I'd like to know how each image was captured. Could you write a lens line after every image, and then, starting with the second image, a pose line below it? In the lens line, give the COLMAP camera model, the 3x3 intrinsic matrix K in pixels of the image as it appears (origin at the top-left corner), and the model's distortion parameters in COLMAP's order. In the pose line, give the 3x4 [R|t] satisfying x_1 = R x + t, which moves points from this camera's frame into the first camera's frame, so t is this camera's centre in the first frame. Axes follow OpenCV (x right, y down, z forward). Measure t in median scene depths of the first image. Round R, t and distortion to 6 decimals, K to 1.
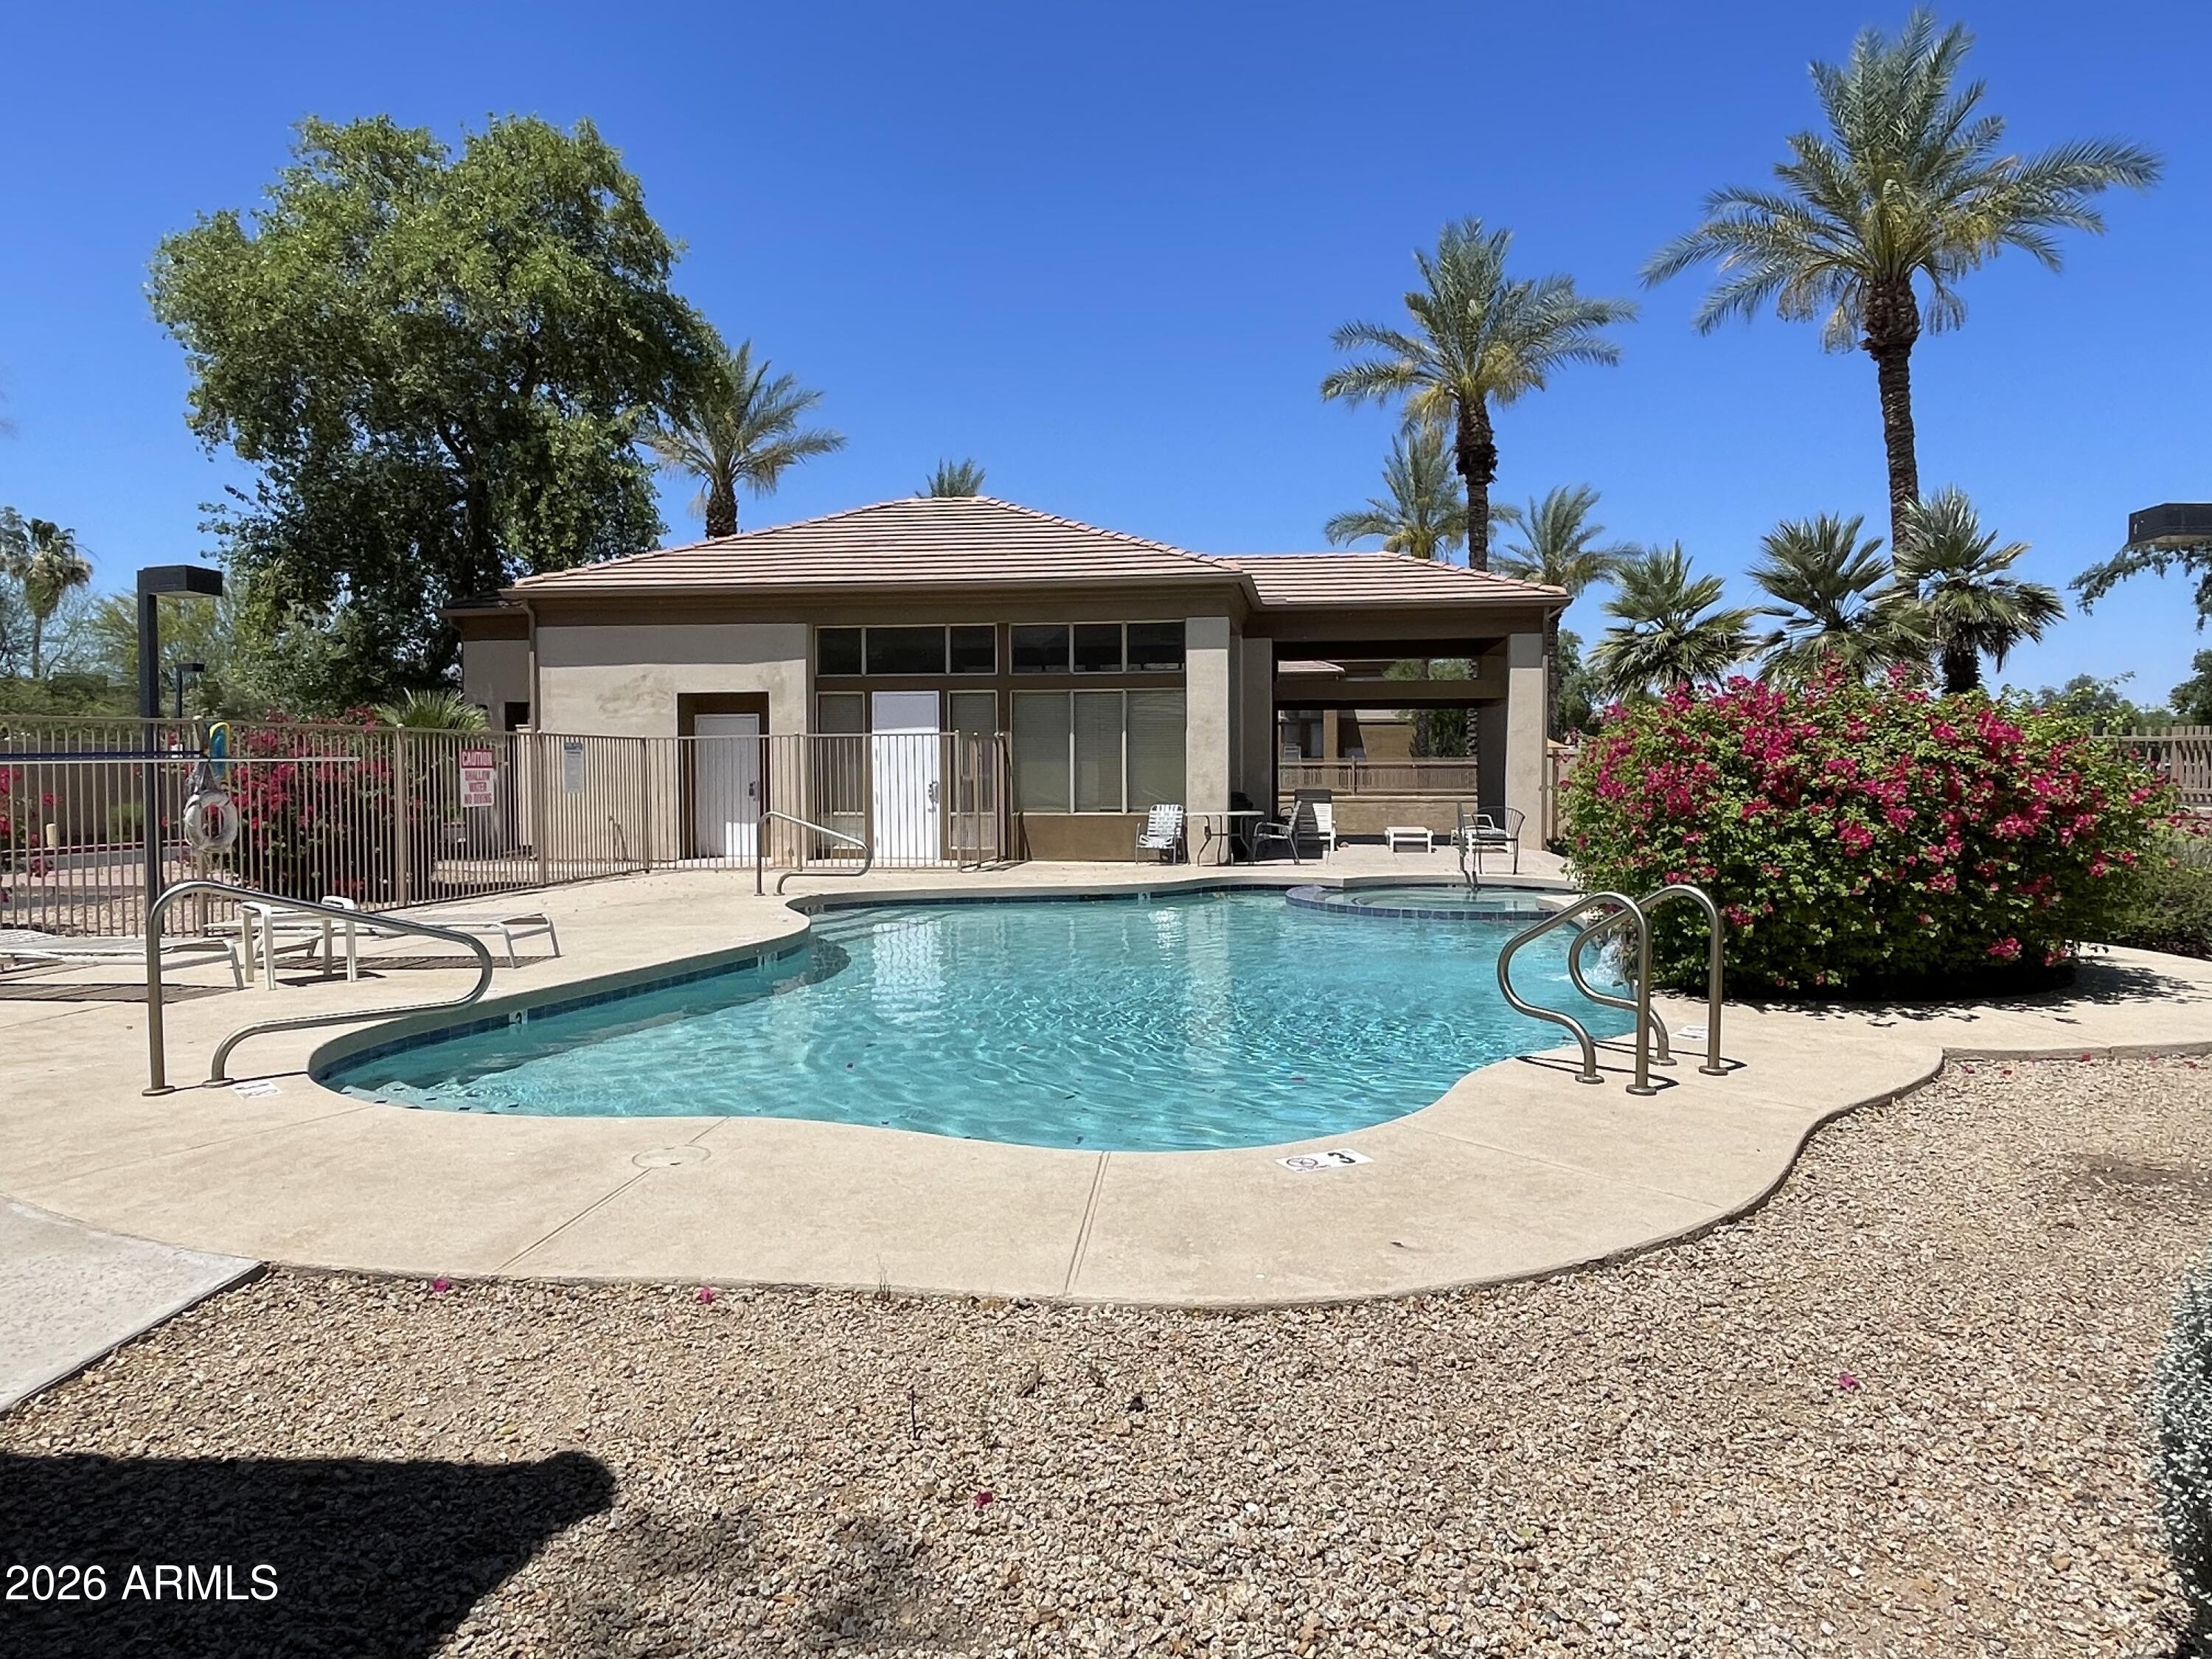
lens RADIAL K [[1402.1, 0, 1106.0], [0, 1402.1, 829.5], [0, 0, 1]] dist [0.002557, 0.002568]
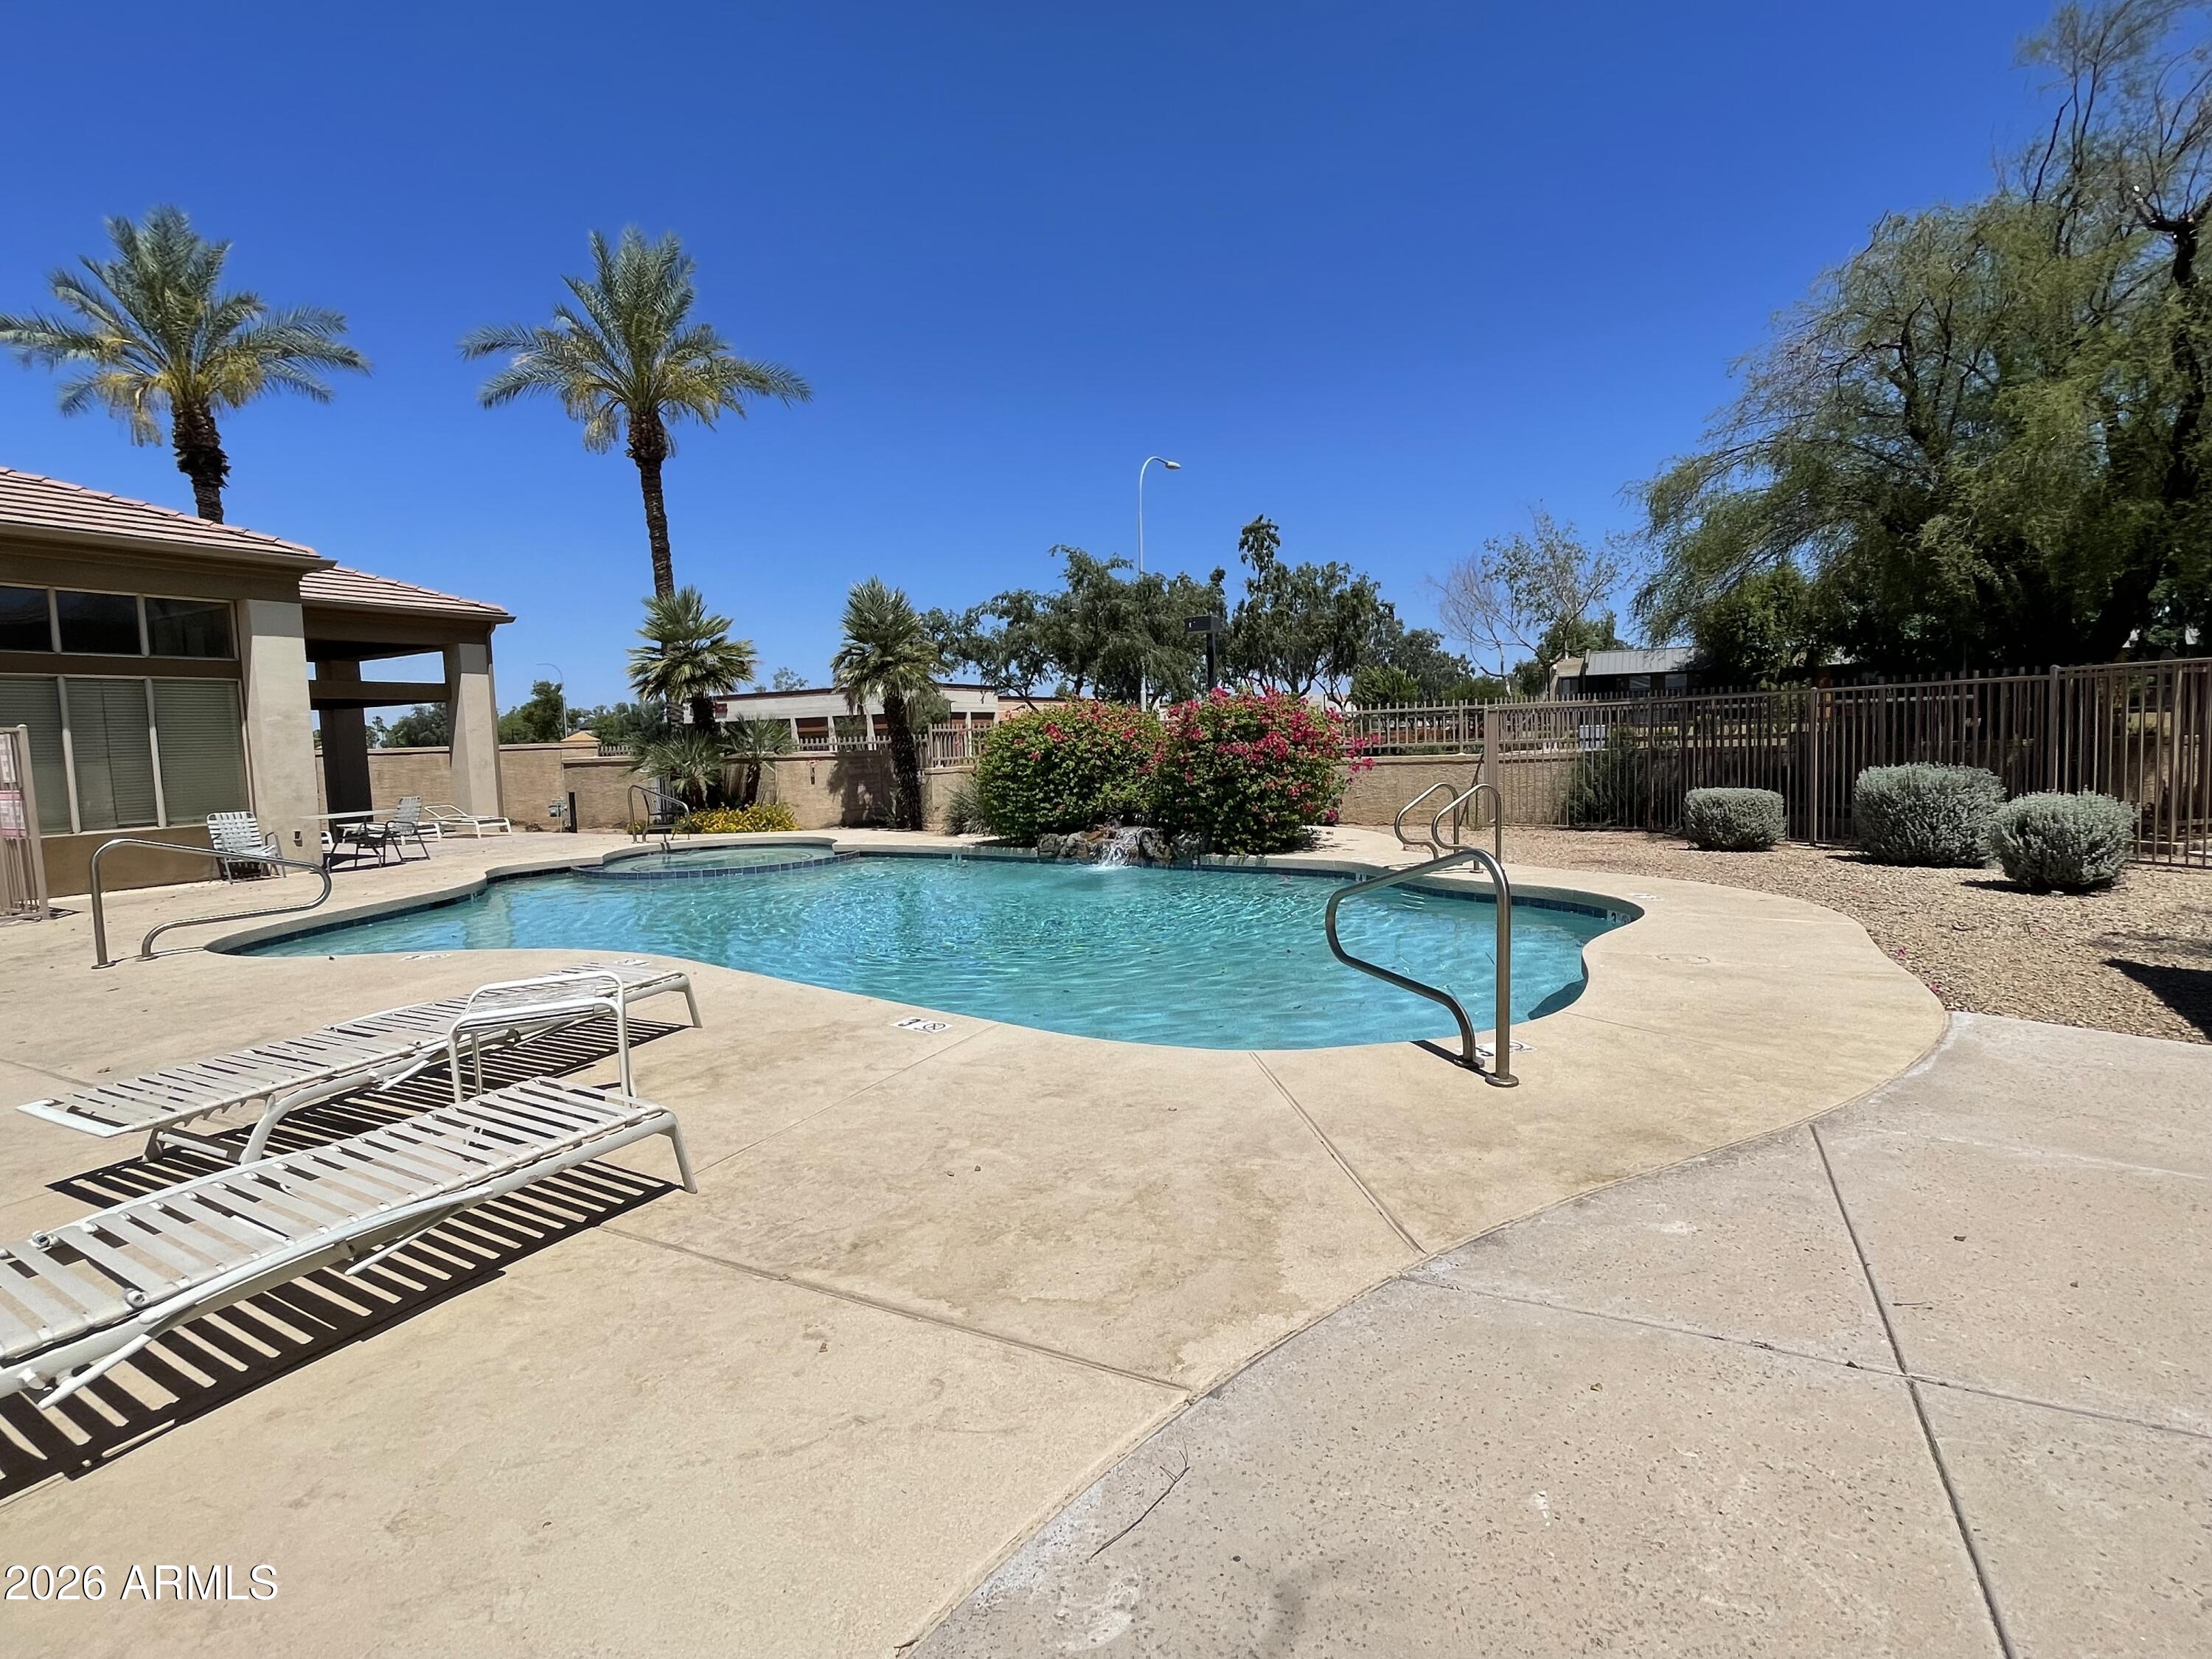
lens RADIAL K [[1020.6, 0, 1106.0], [0, 1020.6, 829.5], [0, 0, 1]] dist [0.000499, 0.000133]
pose [[0.391159, -0.090824, 0.915830, -0.273052], [0.070097, 0.995168, 0.068752, -0.008954], [-0.917649, 0.037304, 0.395636, 0.195045]]
